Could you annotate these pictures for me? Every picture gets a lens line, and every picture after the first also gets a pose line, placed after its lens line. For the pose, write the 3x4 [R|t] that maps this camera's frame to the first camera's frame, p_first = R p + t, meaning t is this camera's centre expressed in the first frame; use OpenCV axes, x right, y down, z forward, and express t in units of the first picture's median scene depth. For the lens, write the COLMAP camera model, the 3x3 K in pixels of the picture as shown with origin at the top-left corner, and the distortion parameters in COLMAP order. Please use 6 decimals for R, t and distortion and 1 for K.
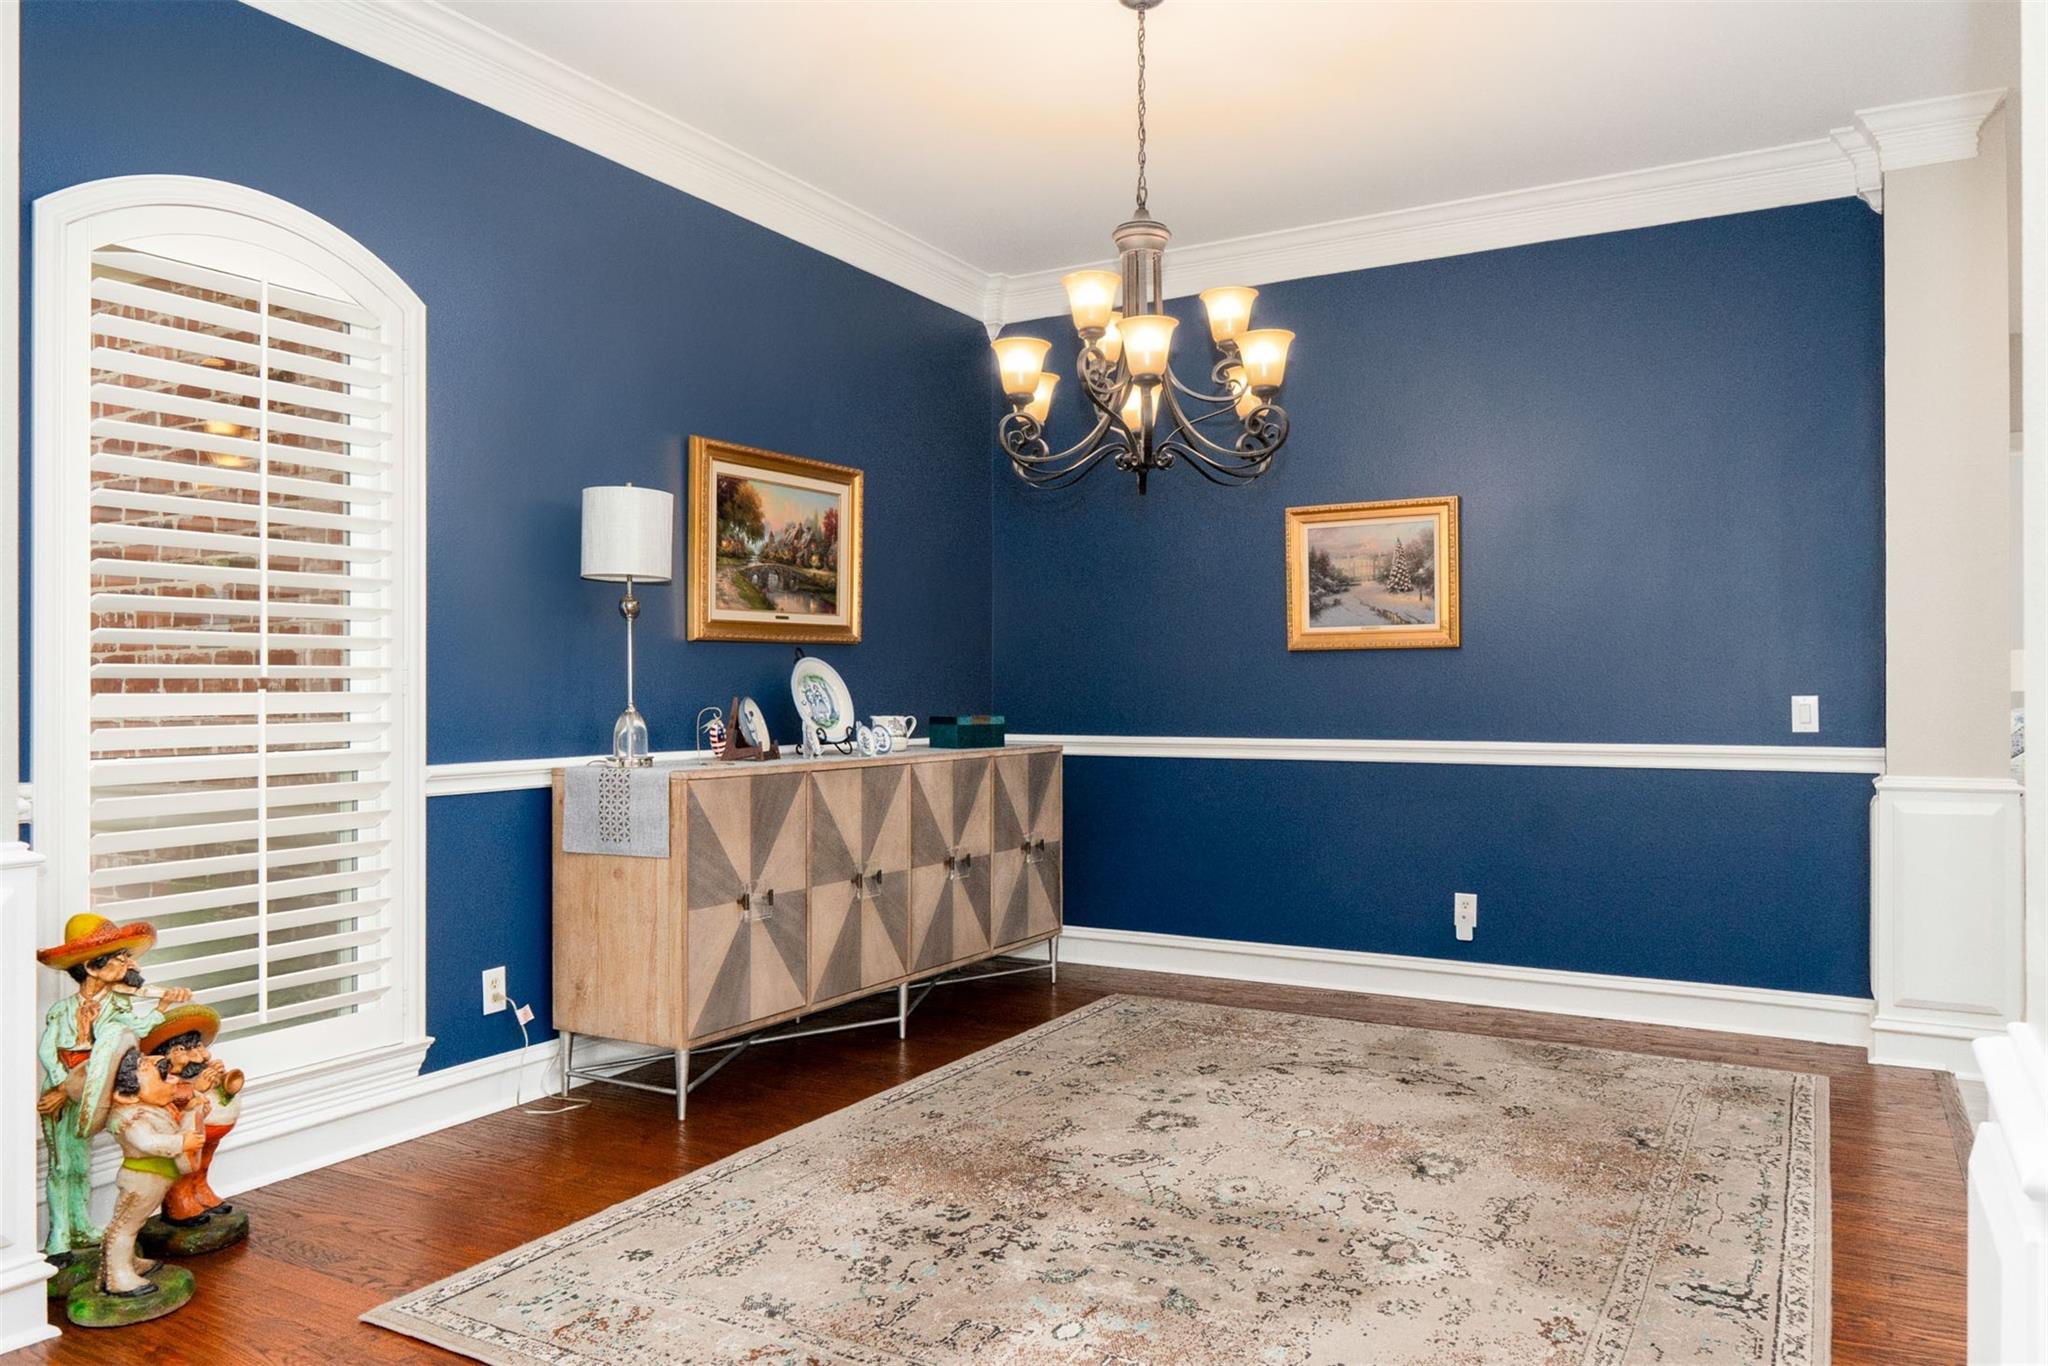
lens RADIAL K [[1437.4, 0, 1024.6], [0, 1437.4, 692.4], [0, 0, 1]] dist [-0.000534, 0.000109]
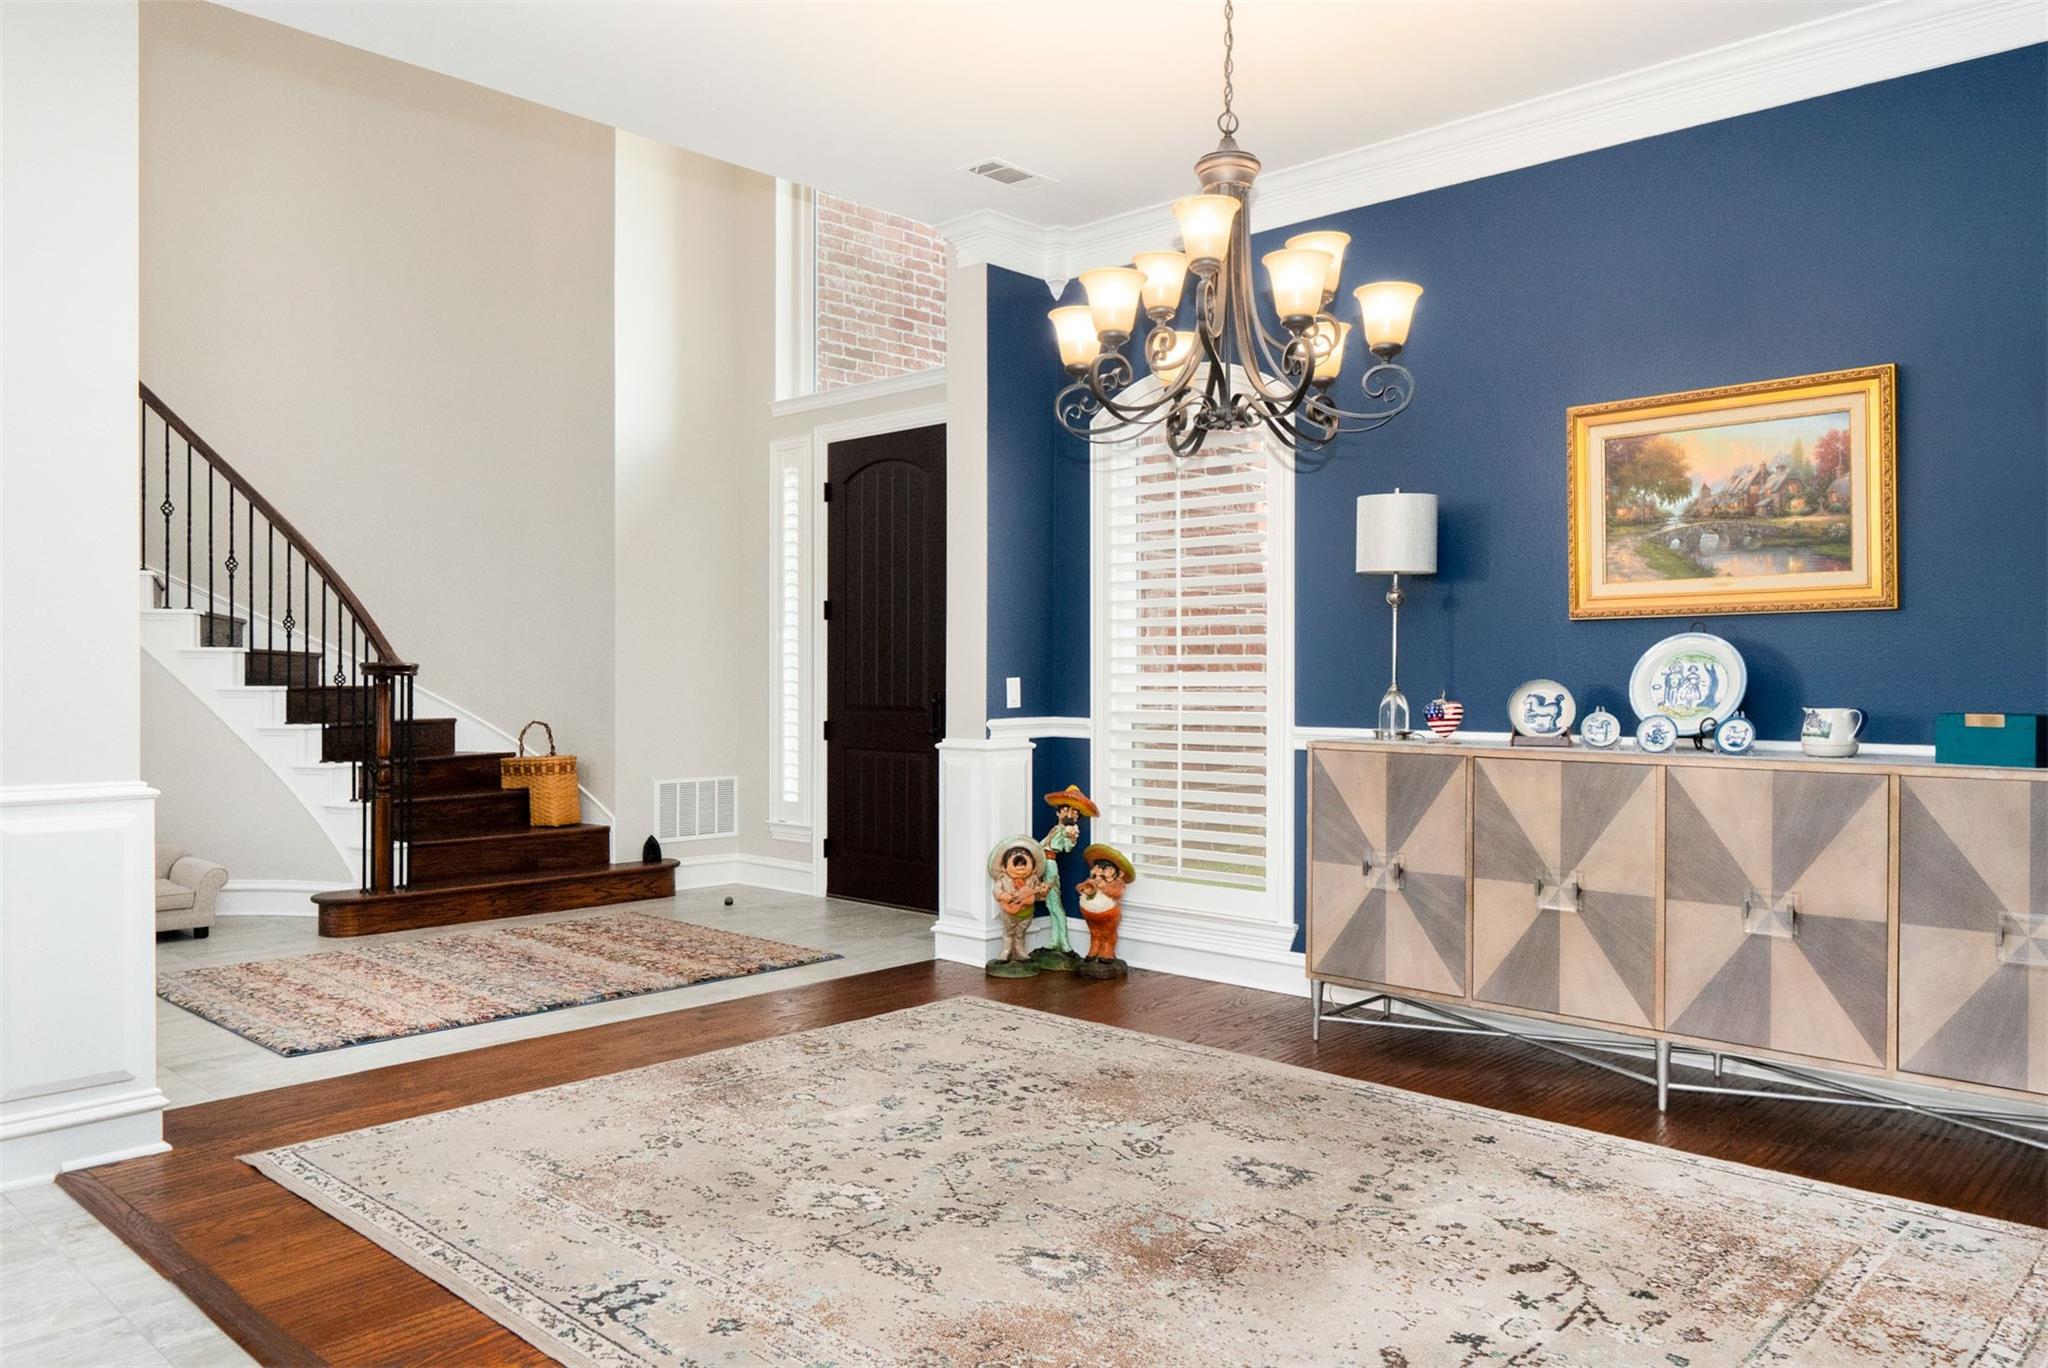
lens RADIAL K [[1433.6, 0, 1024.0], [0, 1433.6, 684.0], [0, 0, 1]] dist [-0.007369, -0.002803]
pose [[-0.232680, 0.007678, -0.972523, 0.891675], [-0.004321, 0.999951, 0.008928, -0.000339], [0.972544, 0.006280, -0.232636, 0.979808]]
